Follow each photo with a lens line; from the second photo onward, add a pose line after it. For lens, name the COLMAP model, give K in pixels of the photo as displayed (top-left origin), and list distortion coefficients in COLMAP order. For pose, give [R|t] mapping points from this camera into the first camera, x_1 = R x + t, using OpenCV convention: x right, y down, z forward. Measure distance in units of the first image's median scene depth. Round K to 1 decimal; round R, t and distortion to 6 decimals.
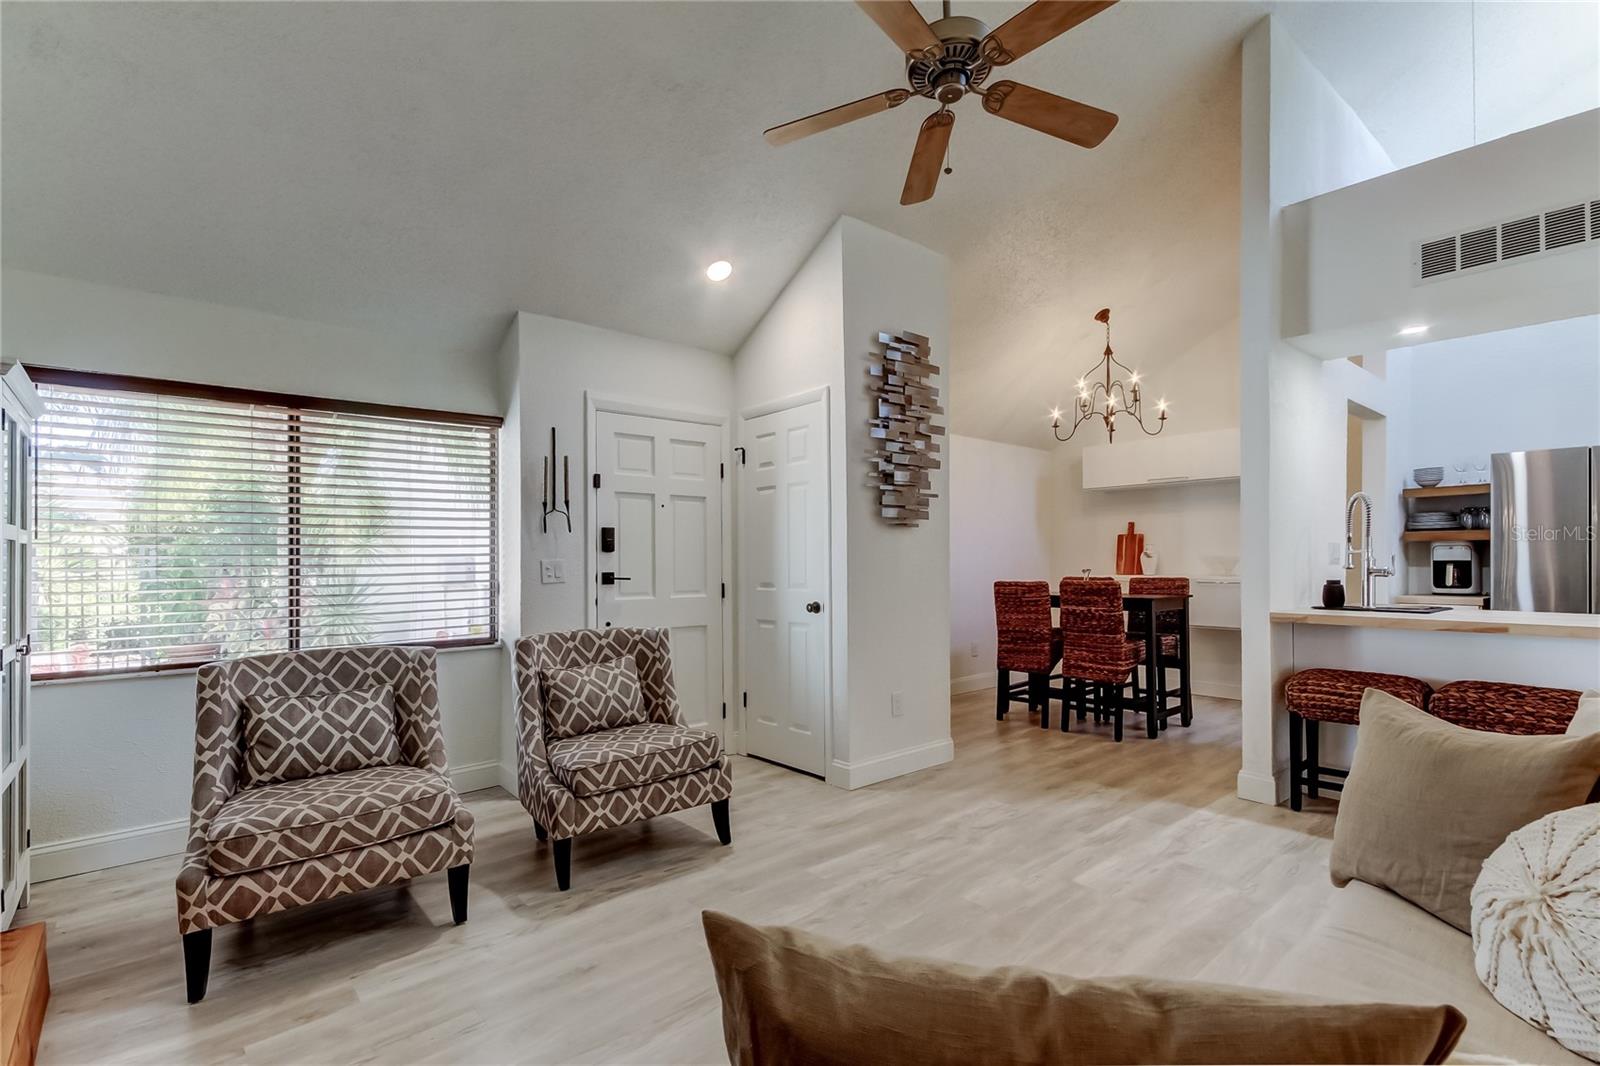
lens RADIAL K [[766.3, 0, 801.8], [0, 766.3, 550.5], [0, 0, 1]] dist [0.017727, 0.000022]
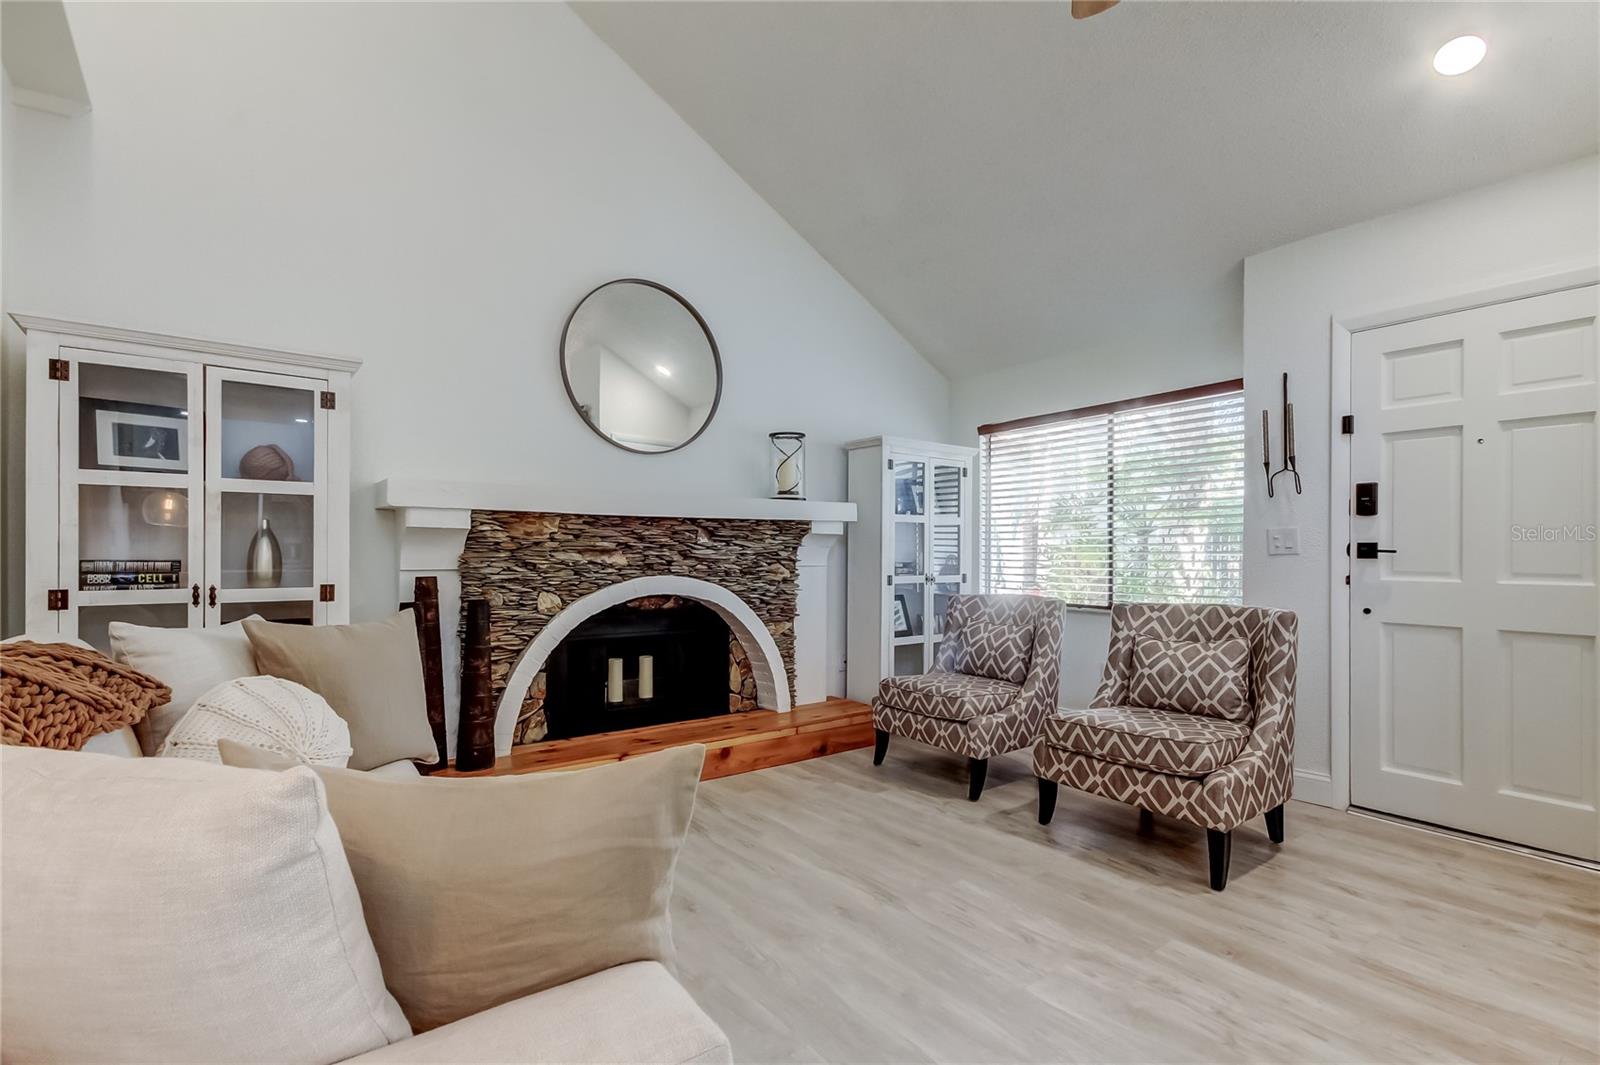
lens RADIAL K [[736.6, 0, 794.6], [0, 736.6, 552.1], [0, 0, 1]] dist [0.010346, -0.000153]
pose [[-0.085241, 0.004660, -0.996349, 0.674601], [0.007555, 0.999963, 0.004031, 0.039653], [0.996332, -0.007184, -0.085273, 0.648459]]
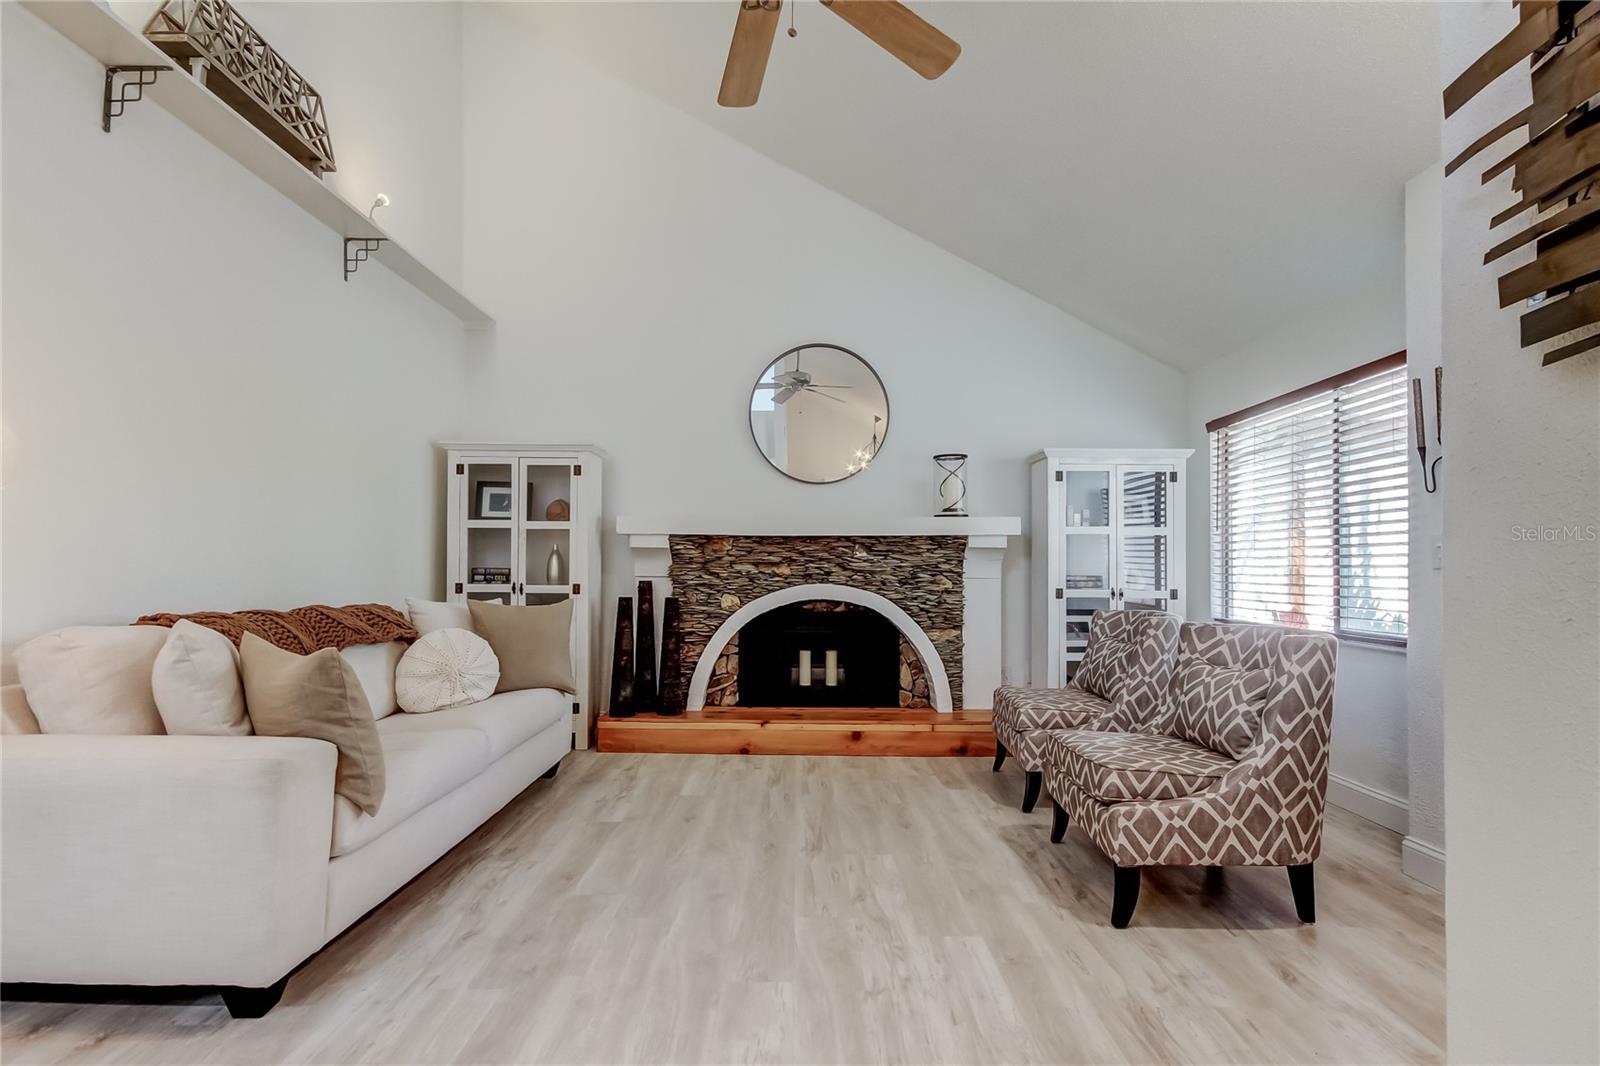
lens RADIAL K [[721.4, 0, 782.9], [0, 721.4, 558.7], [0, 0, 1]] dist [0.001792, 0.000122]
pose [[-0.671805, -0.004084, -0.740717, 0.610261], [0.005950, 0.999923, -0.010909, 0.046396], [0.740704, -0.011736, -0.671729, 1.229507]]
